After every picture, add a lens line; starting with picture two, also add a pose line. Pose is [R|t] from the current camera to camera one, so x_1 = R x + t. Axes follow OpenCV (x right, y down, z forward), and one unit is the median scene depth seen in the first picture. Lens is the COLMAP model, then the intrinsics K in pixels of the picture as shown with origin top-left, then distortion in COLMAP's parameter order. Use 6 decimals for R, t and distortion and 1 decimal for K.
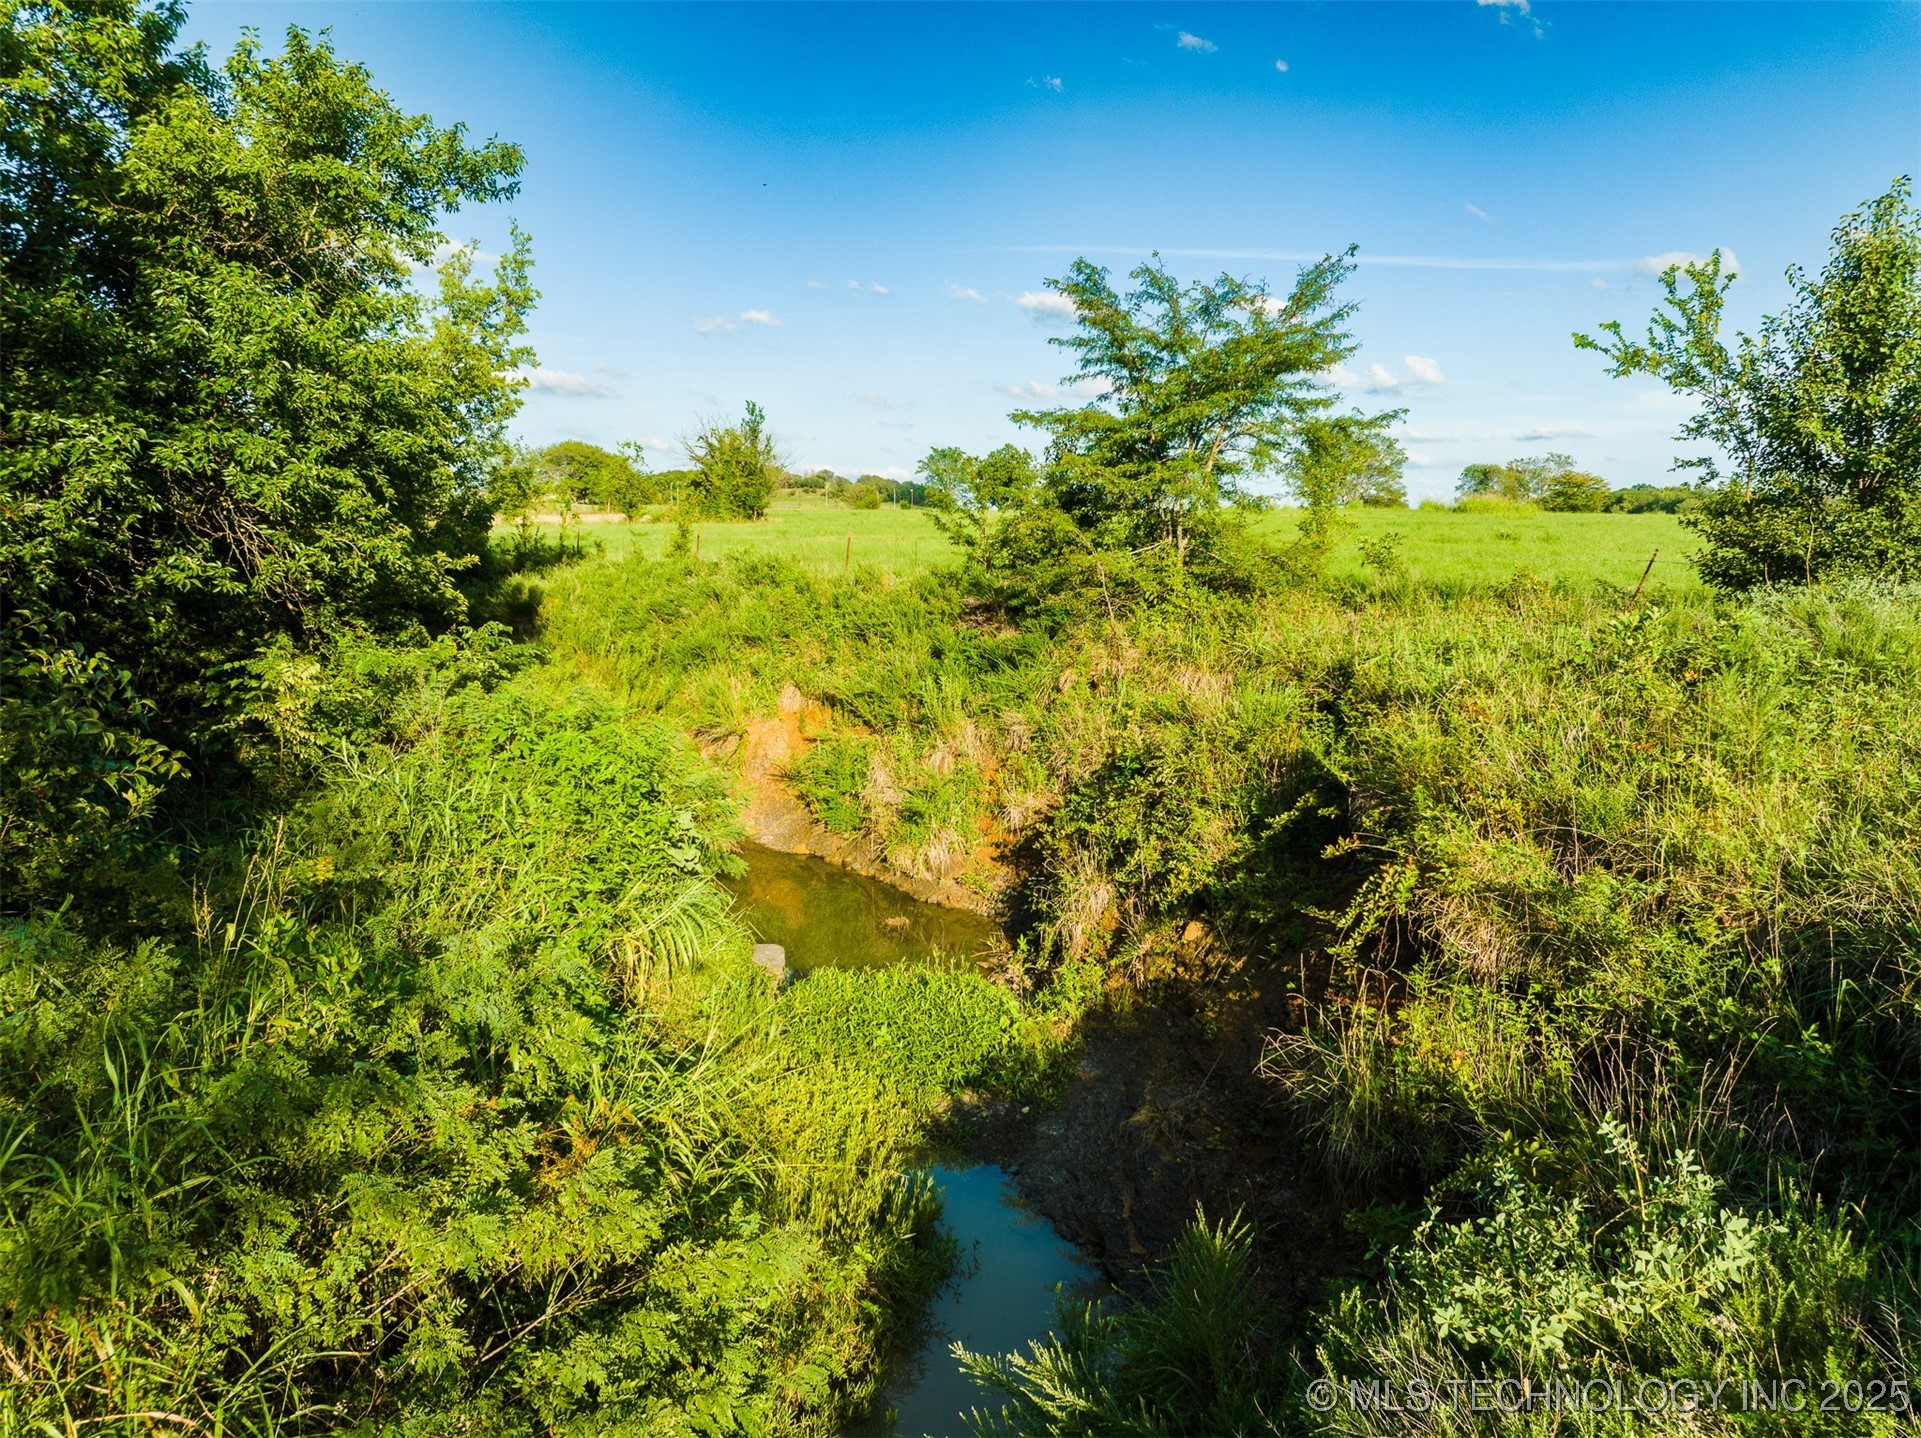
lens RADIAL K [[1335.2, 0, 941.2], [0, 1335.2, 709.3], [0, 0, 1]] dist [-0.028795, -0.013775]
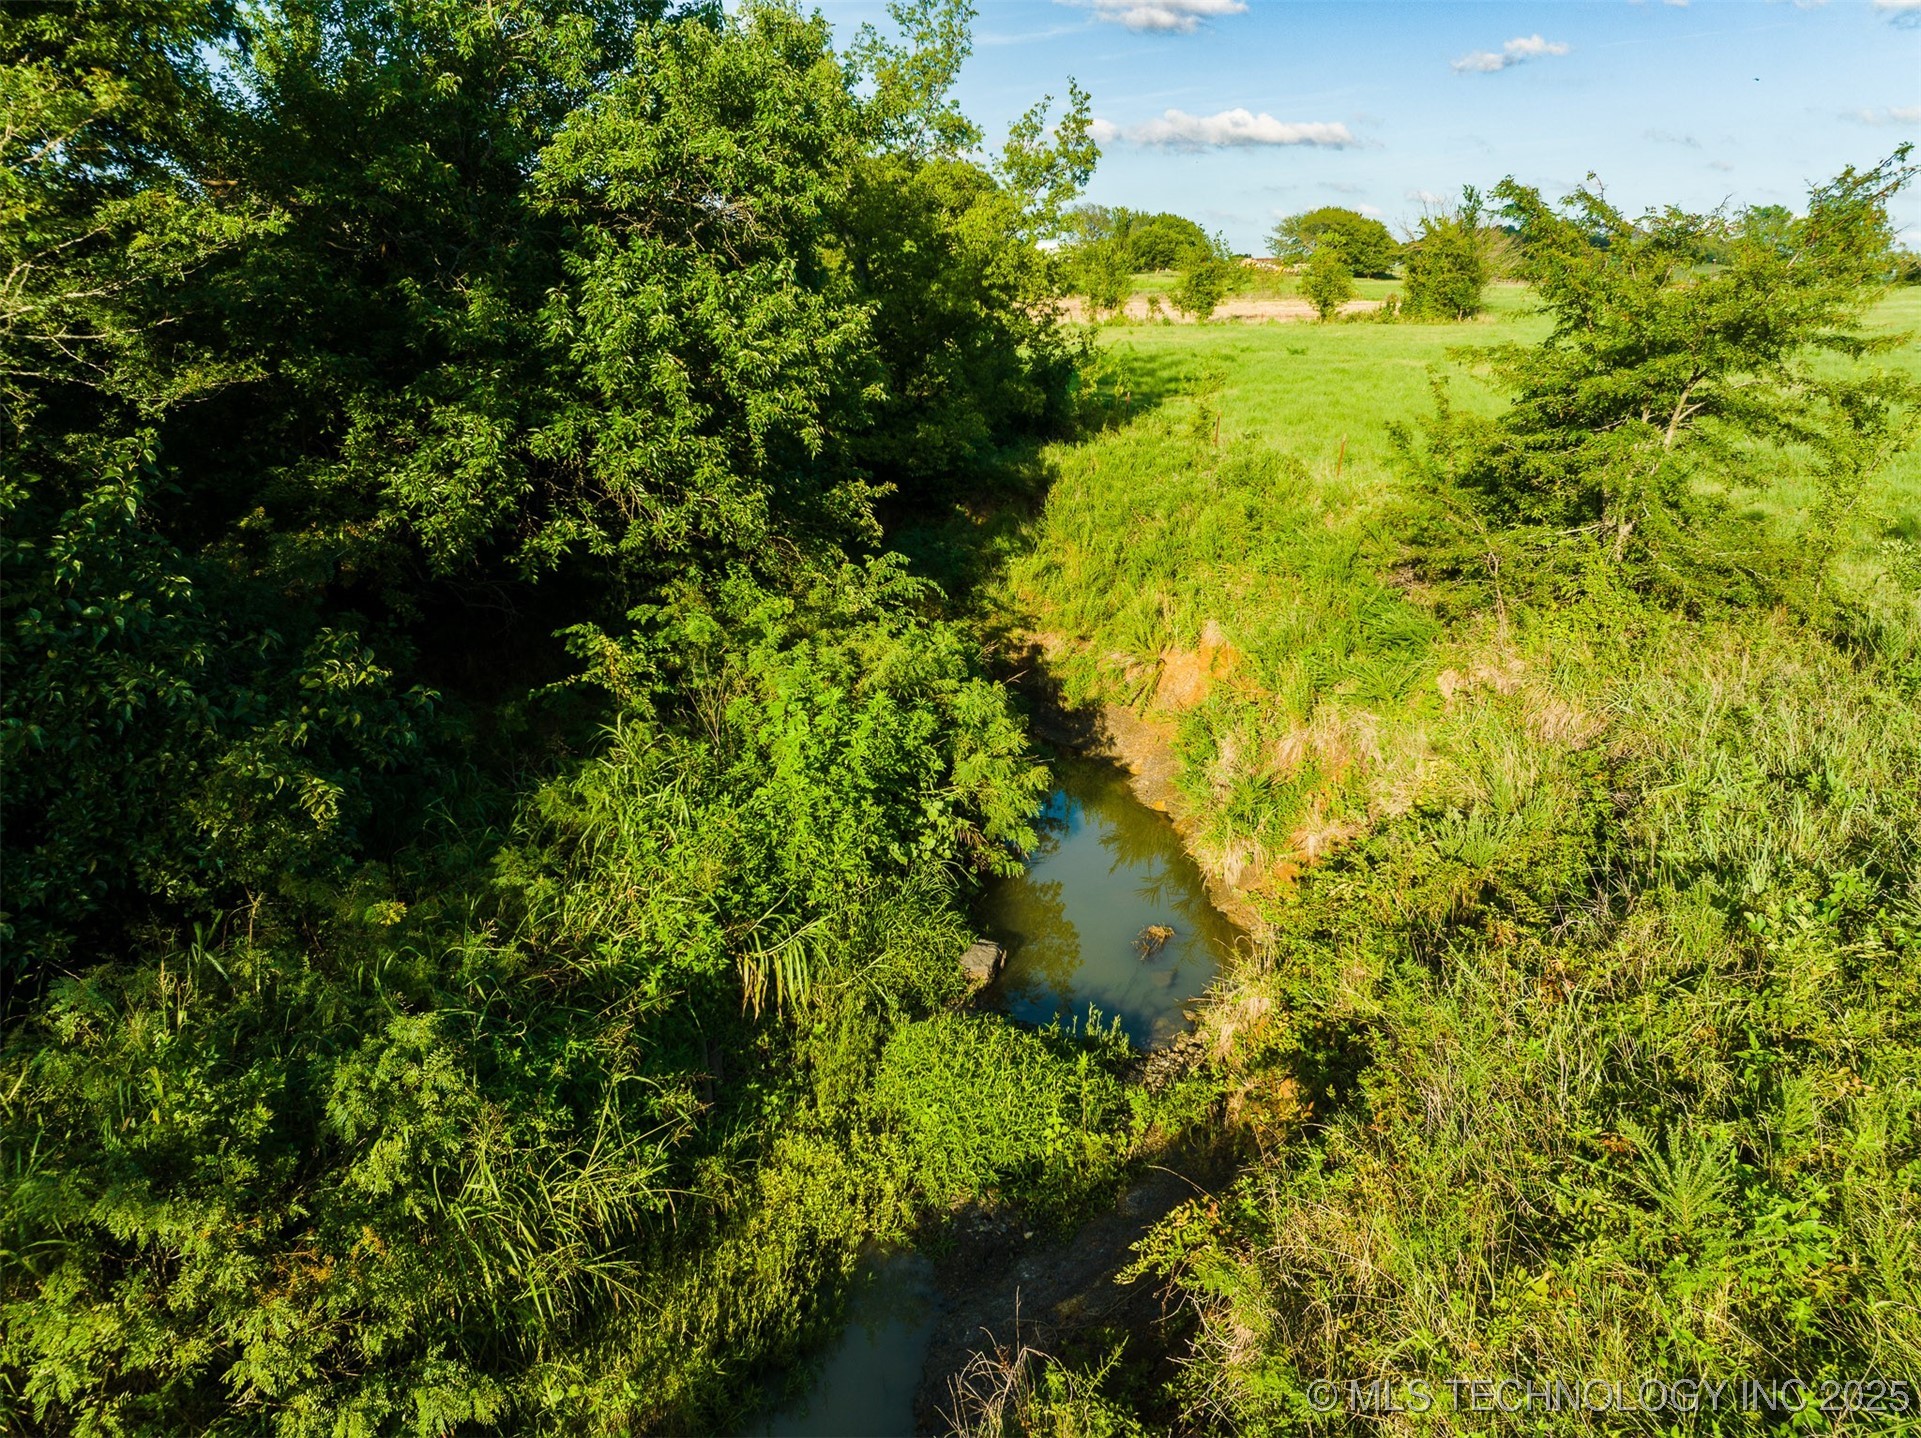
lens RADIAL K [[1335.2, 0, 993.8], [0, 1335.2, 697.3], [0, 0, 1]] dist [-0.028795, -0.013775]
pose [[0.866900, 0.144085, -0.477204, 0.253098], [-0.063355, 0.981398, 0.181227, -0.148781], [0.494439, -0.126873, 0.859903, 0.110647]]
